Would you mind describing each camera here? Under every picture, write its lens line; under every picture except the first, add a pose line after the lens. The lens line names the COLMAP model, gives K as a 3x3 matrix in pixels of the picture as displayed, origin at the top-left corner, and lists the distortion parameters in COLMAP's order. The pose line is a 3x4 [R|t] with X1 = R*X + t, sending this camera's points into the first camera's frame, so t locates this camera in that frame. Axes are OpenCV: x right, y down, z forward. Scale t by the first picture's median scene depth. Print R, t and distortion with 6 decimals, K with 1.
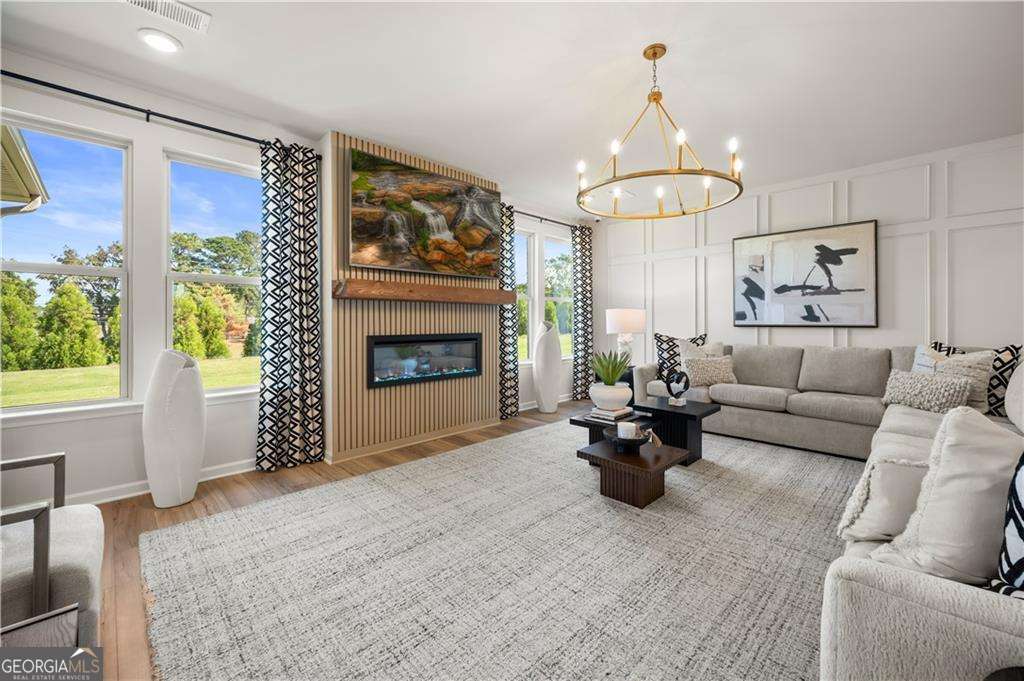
lens RADIAL K [[412.0, 0, 516.0], [0, 412.0, 322.4], [0, 0, 1]] dist [0.002733, 0.000318]
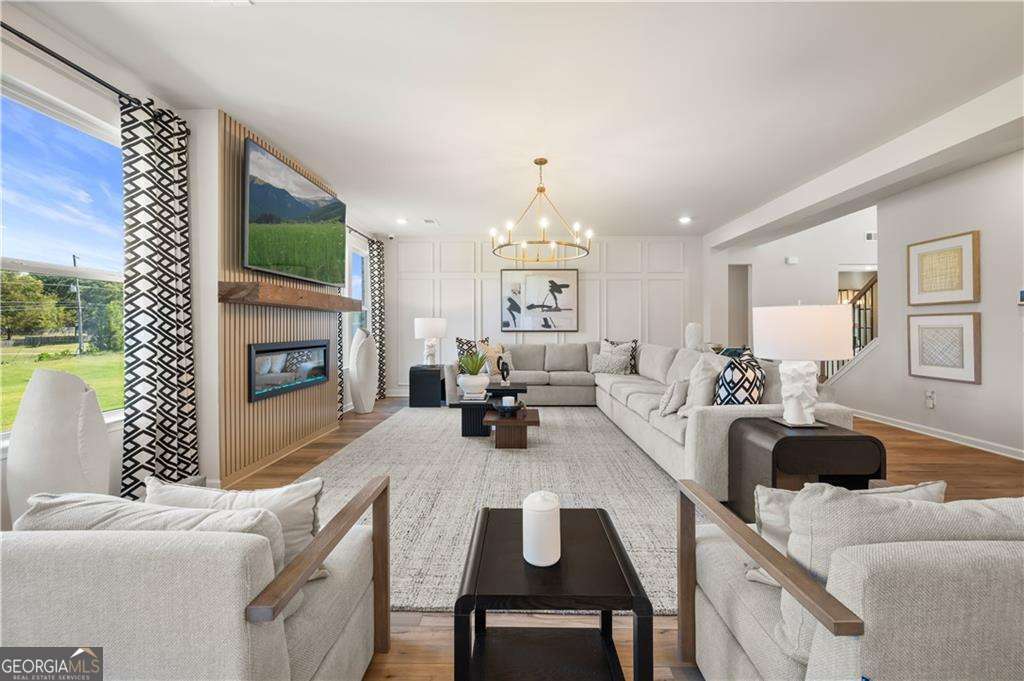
lens RADIAL K [[412.0, 0, 512.9], [0, 412.0, 331.2], [0, 0, 1]] dist [0.002733, 0.000318]
pose [[0.719197, -0.005694, 0.694782, -0.489318], [0.001697, 0.999978, 0.006439, -0.000591], [-0.694804, -0.003452, 0.719191, -0.048935]]
